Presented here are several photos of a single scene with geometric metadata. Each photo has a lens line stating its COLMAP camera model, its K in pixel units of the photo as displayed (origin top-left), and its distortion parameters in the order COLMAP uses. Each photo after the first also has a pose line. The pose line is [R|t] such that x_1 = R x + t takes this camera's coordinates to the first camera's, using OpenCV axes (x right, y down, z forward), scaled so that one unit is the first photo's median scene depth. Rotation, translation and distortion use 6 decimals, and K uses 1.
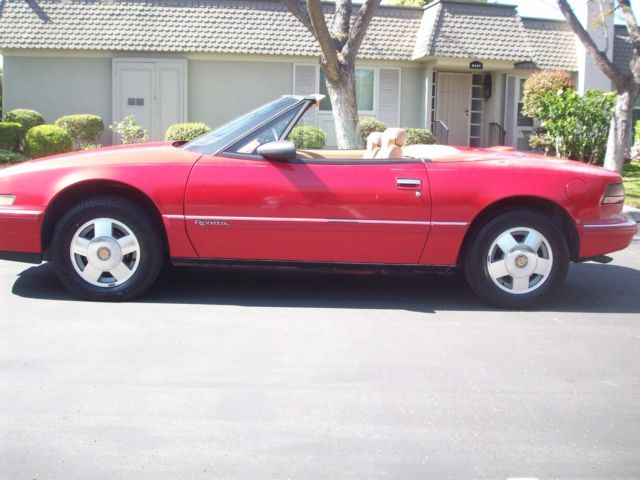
lens RADIAL K [[749.7, 0, 320.0], [0, 749.7, 240.0], [0, 0, 1]] dist [-0.138537, 0.059885]
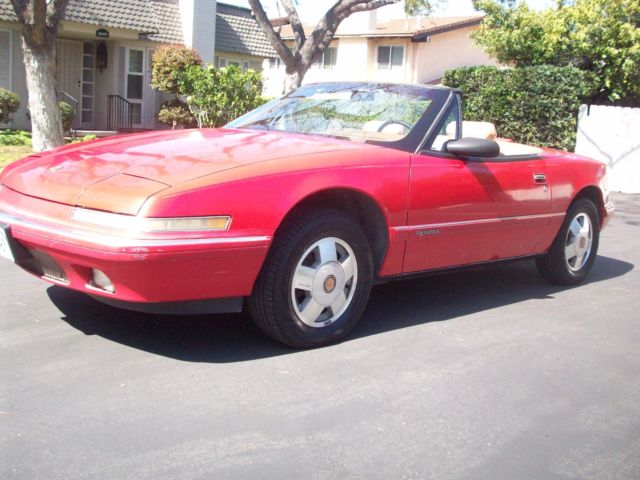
lens RADIAL K [[749.7, 0, 320.0], [0, 749.7, 240.0], [0, 0, 1]] dist [-0.138537, 0.059885]
pose [[0.745189, -0.090059, 0.660744, -0.274109], [0.060337, 0.995880, 0.067690, -0.026950], [-0.664118, -0.010575, 0.747553, 0.147734]]
